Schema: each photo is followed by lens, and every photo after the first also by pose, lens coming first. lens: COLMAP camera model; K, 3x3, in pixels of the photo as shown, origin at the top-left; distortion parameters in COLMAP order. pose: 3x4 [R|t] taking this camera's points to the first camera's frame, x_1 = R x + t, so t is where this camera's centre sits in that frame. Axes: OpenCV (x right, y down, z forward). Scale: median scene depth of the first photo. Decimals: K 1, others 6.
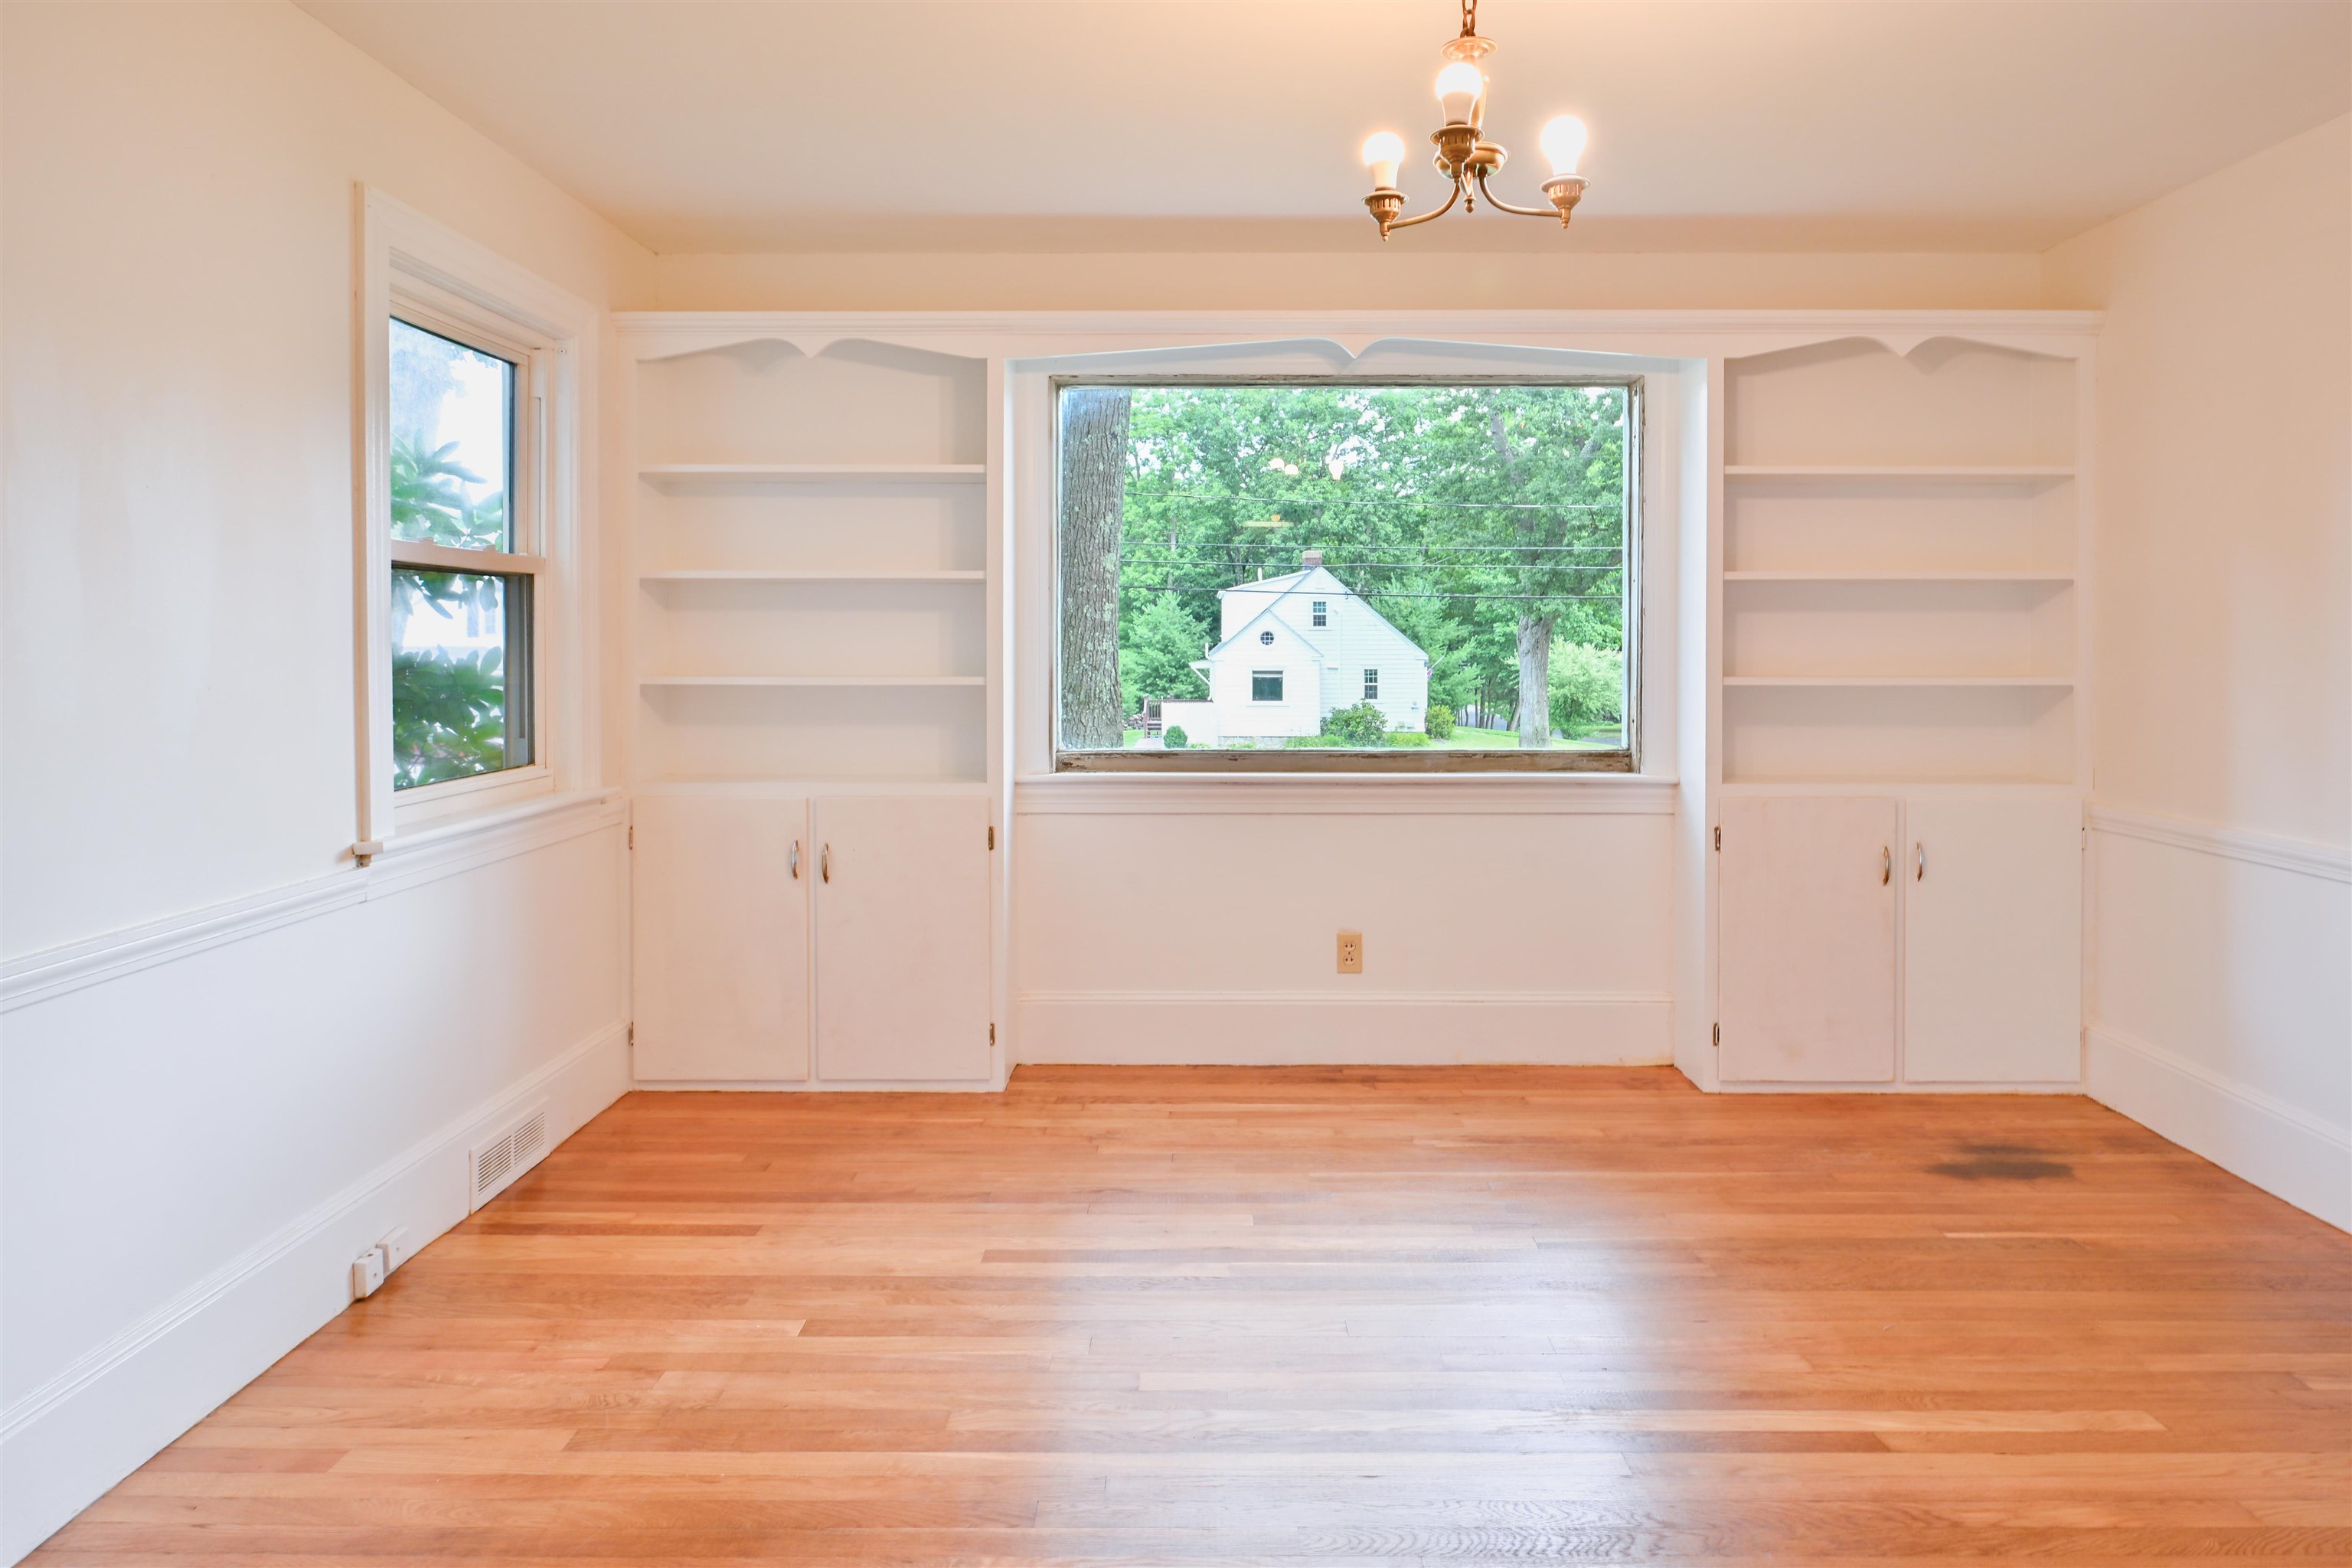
lens RADIAL K [[1365.1, 0, 1269.8], [0, 1365.1, 635.4], [0, 0, 1]] dist [-0.000172, -0.000296]
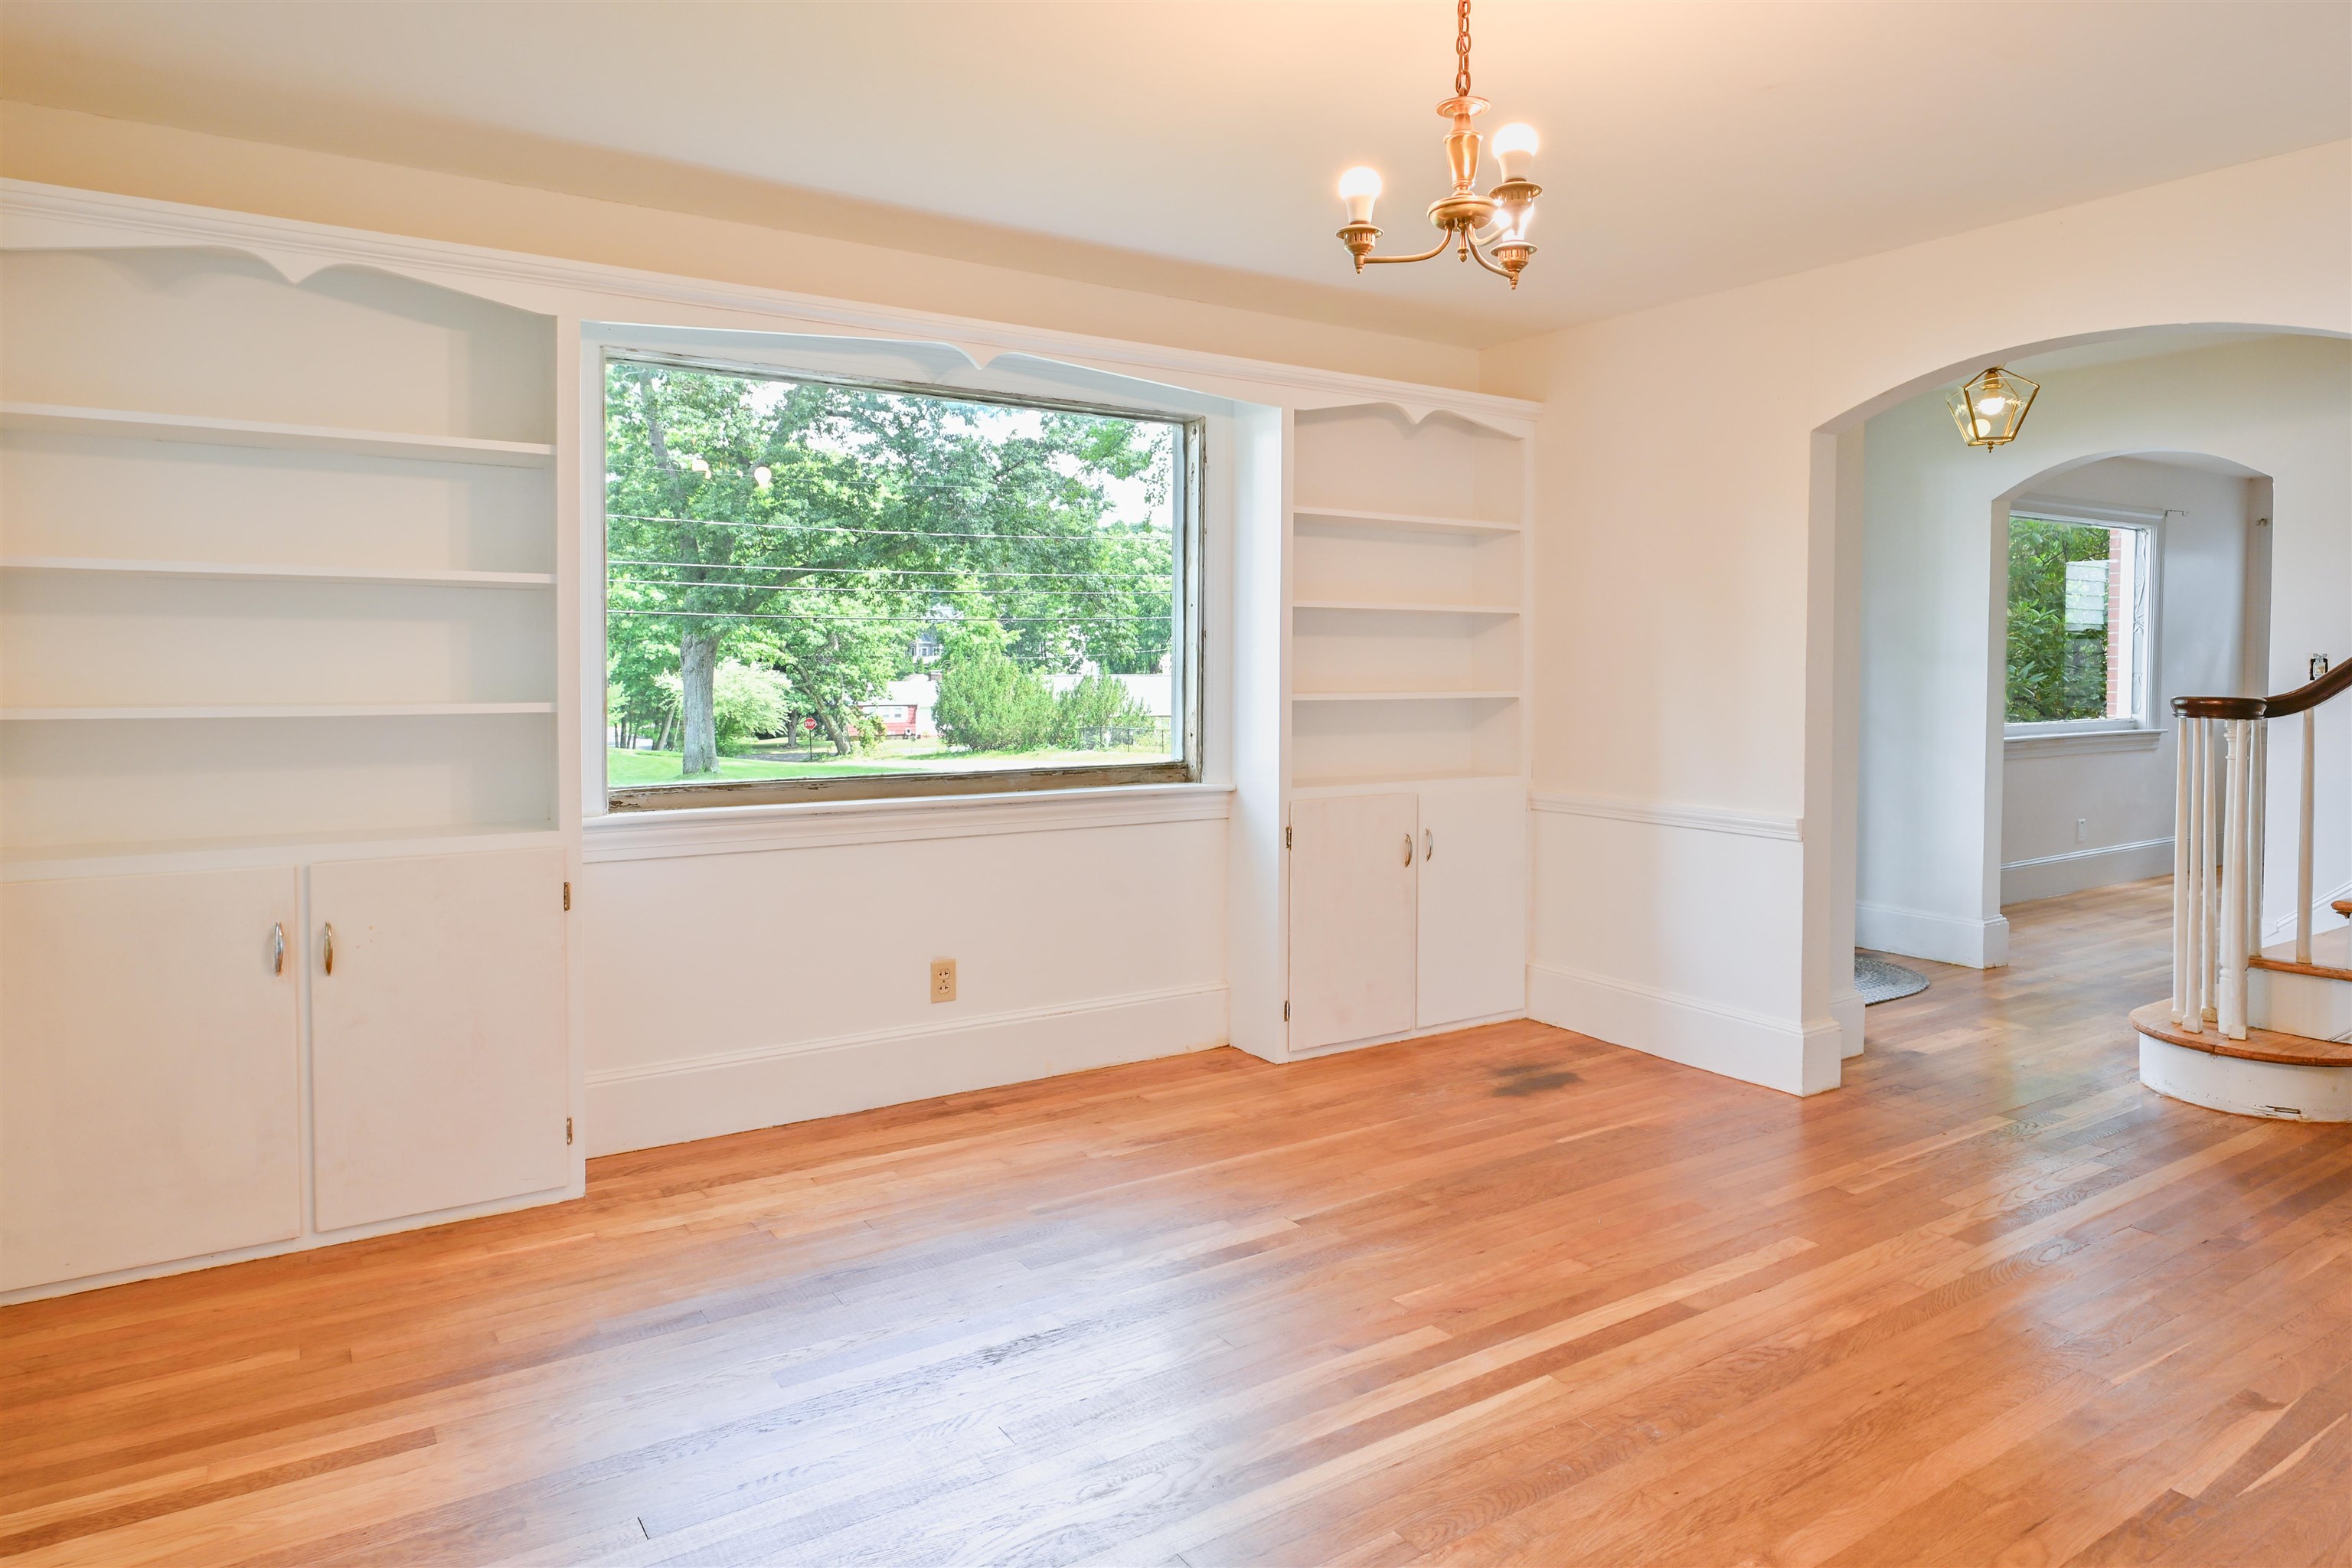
lens RADIAL K [[1318.5, 0, 1162.3], [0, 1318.5, 669.3], [0, 0, 1]] dist [-0.000481, 0.000884]
pose [[0.849934, -0.000611, 0.526889, -0.328789], [-0.005473, 0.999935, 0.009988, 0.000467], [-0.526860, -0.011373, 0.849876, 0.132524]]
